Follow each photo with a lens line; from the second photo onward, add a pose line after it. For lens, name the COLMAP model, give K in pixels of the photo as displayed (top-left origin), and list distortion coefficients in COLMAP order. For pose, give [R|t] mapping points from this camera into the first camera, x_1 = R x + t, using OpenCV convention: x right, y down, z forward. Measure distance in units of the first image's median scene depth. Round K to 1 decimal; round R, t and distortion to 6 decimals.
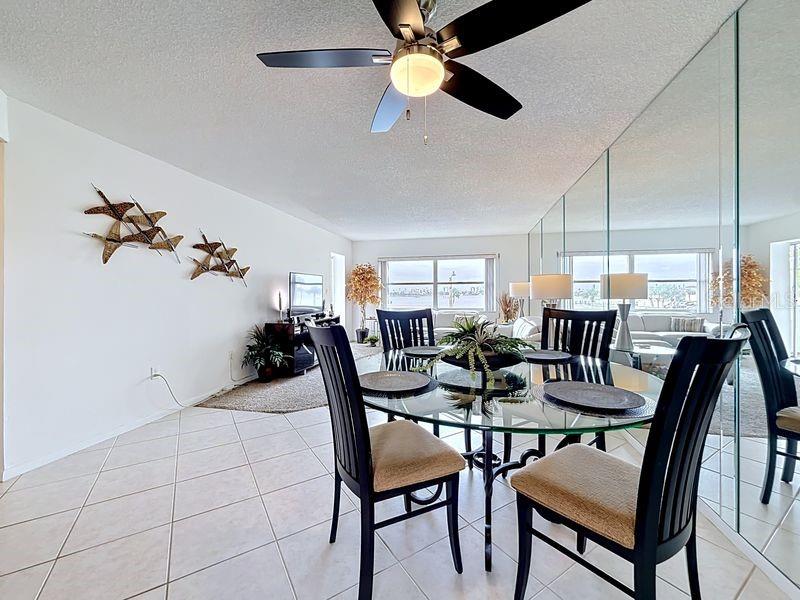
lens RADIAL K [[326.4, 0, 406.0], [0, 326.4, 287.6], [0, 0, 1]] dist [0.000111, -0.001187]
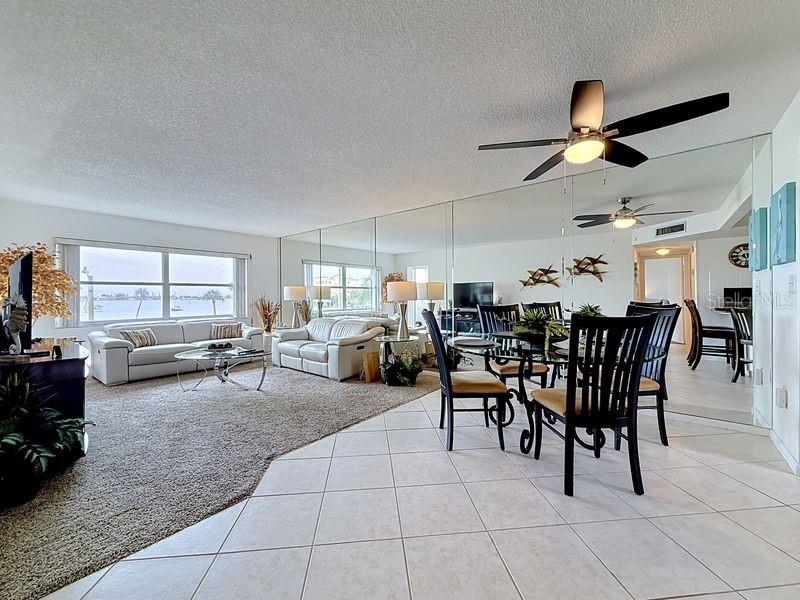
lens RADIAL K [[326.4, 0, 400.8], [0, 326.4, 296.1], [0, 0, 1]] dist [0.000111, -0.001187]
pose [[0.455918, -0.000570, 0.890022, -0.344427], [-0.004890, 0.999983, 0.003146, 0.009045], [-0.890009, -0.005786, 0.455907, 0.199102]]
